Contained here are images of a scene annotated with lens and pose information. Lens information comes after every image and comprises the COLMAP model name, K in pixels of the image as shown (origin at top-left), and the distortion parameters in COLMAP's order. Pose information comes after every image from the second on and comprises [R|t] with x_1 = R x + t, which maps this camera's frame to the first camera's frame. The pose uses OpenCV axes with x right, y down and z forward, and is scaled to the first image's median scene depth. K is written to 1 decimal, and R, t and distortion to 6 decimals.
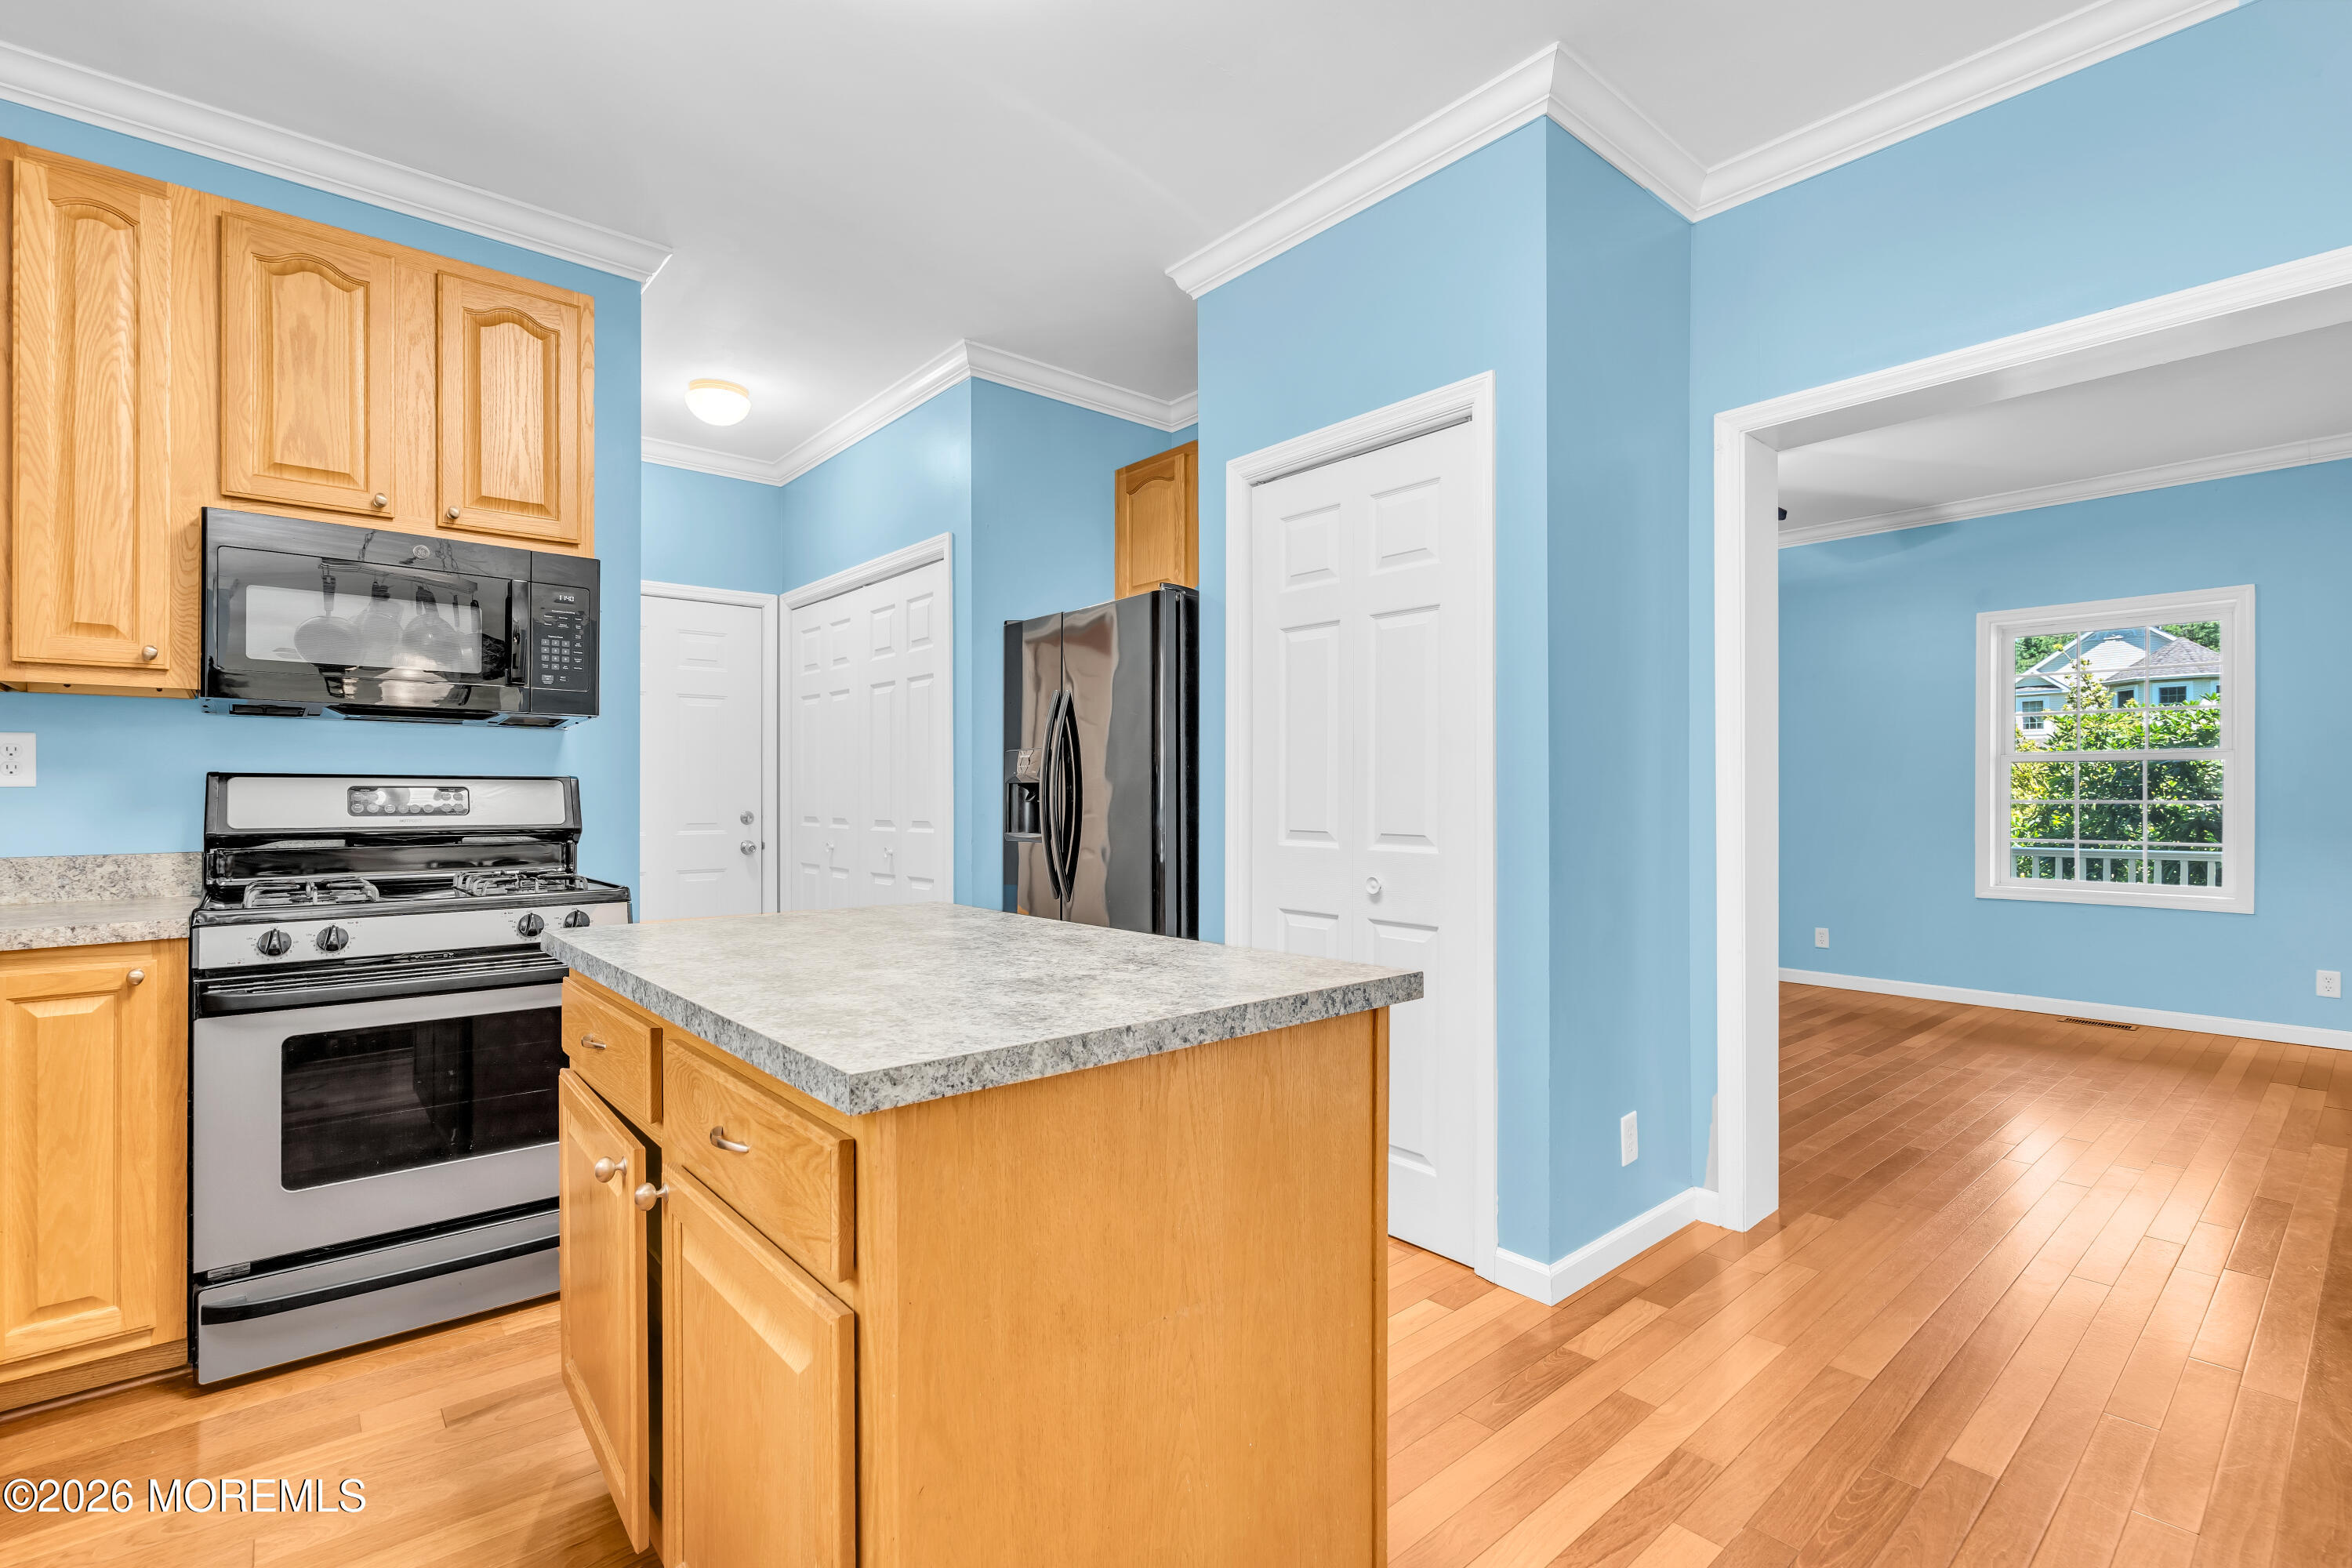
lens RADIAL K [[1073.2, 0, 1153.5], [0, 1073.2, 787.5], [0, 0, 1]] dist [-0.002713, 0.000405]
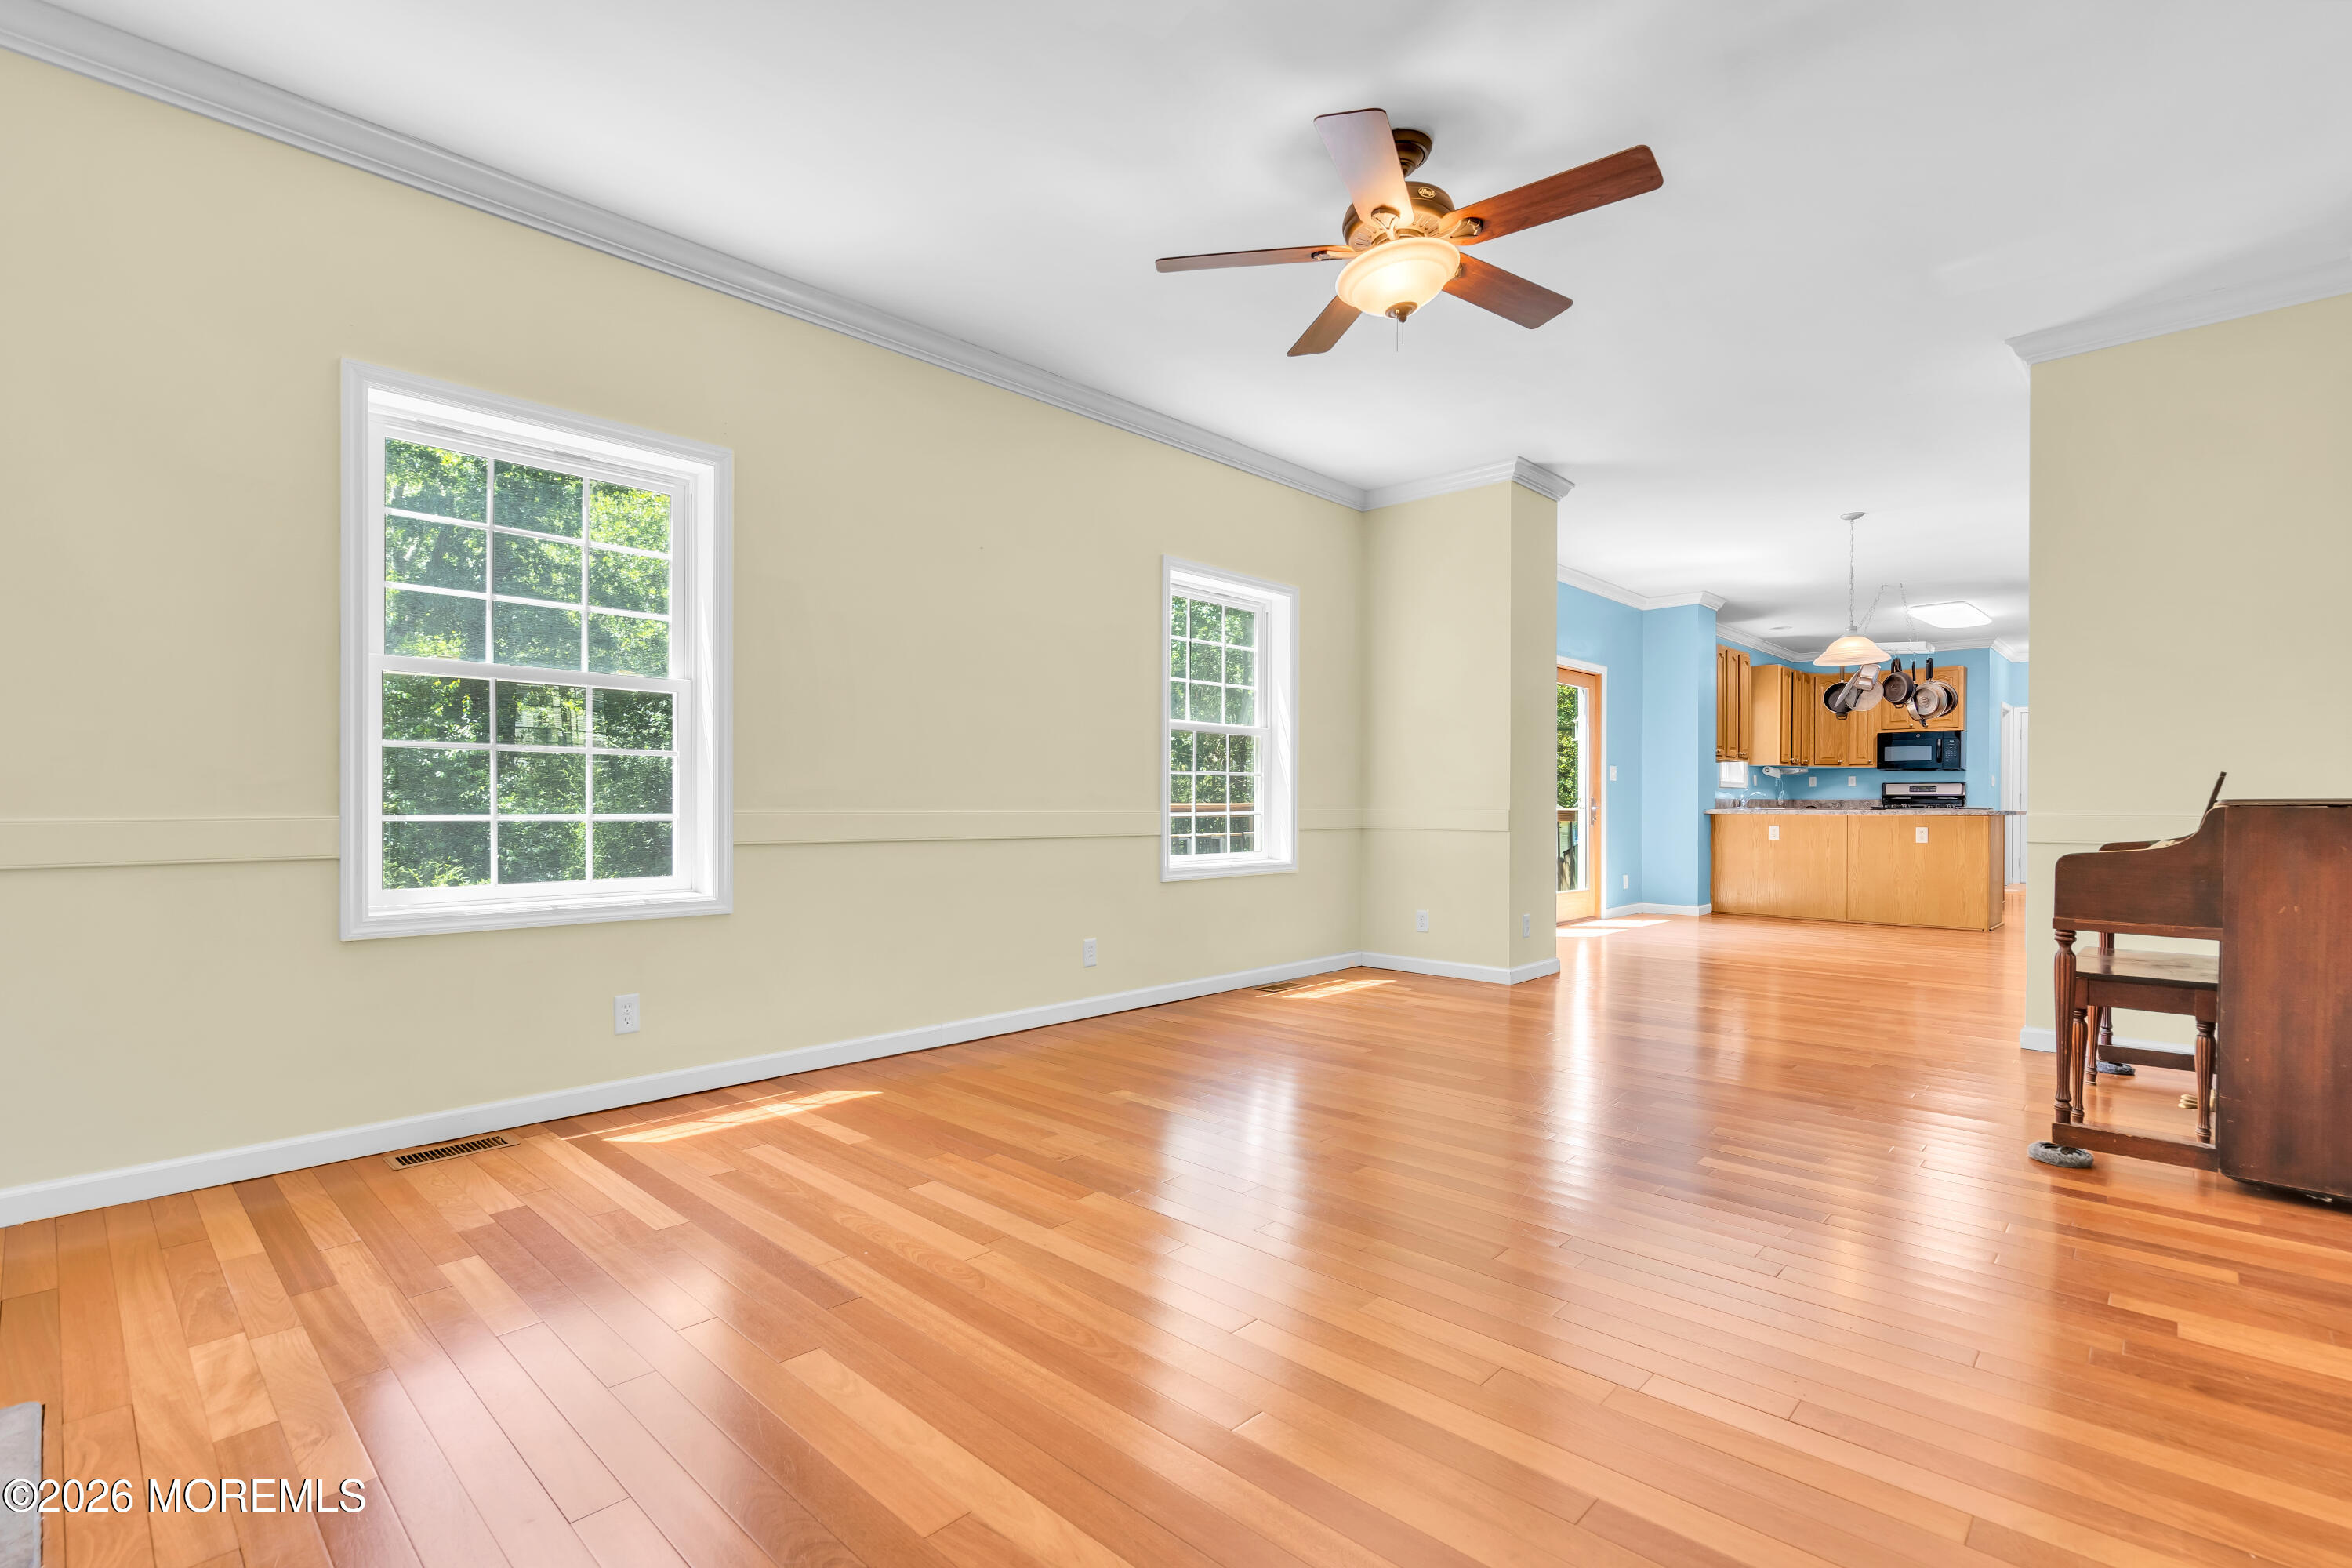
lens RADIAL K [[1073.2, 0, 1181.9], [0, 1073.2, 801.0], [0, 0, 1]] dist [-0.002713, 0.000405]
pose [[0.106859, 0.007148, -0.994248, 3.798260], [-0.001182, 0.999974, 0.007062, 0.039941], [0.994273, 0.000420, 0.106865, -2.827670]]
